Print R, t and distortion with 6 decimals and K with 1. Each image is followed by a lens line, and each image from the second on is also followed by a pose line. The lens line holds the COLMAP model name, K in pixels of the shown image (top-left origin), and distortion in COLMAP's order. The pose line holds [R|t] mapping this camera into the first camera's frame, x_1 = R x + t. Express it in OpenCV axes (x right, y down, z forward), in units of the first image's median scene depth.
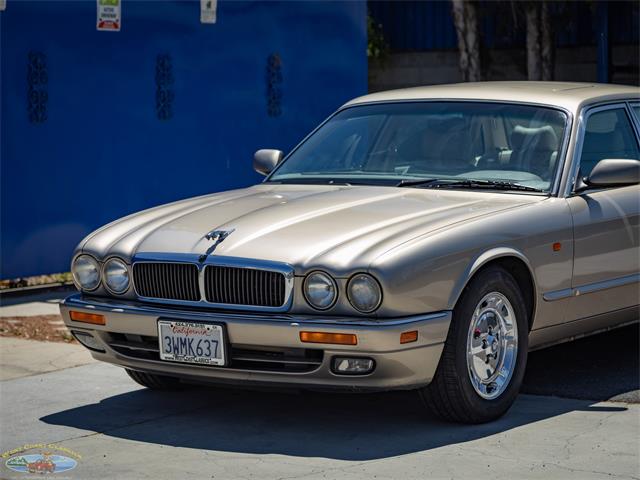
lens RADIAL K [[2264.2, 0, 320.0], [0, 2264.2, 240.0], [0, 0, 1]] dist [-0.039313, 1.528775]
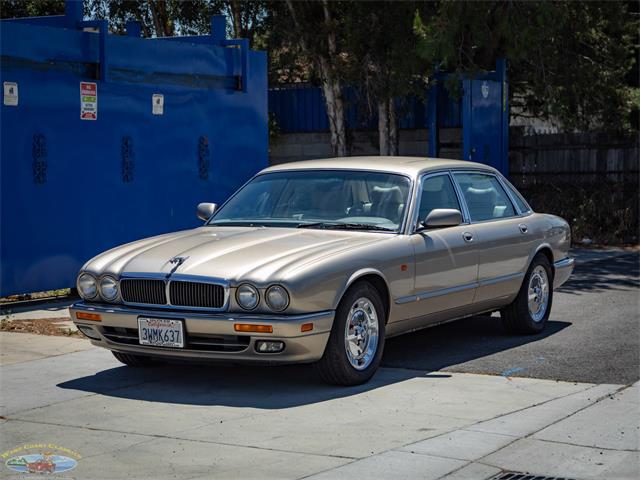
lens RADIAL K [[1724.9, 0, 320.0], [0, 1724.9, 240.0], [0, 0, 1]] dist [-0.007682, 0.140861]
pose [[0.998212, -0.002597, 0.059713, -0.018677], [0.003689, 0.999828, -0.018180, 0.005191], [-0.059655, 0.018368, 0.998050, -0.133320]]
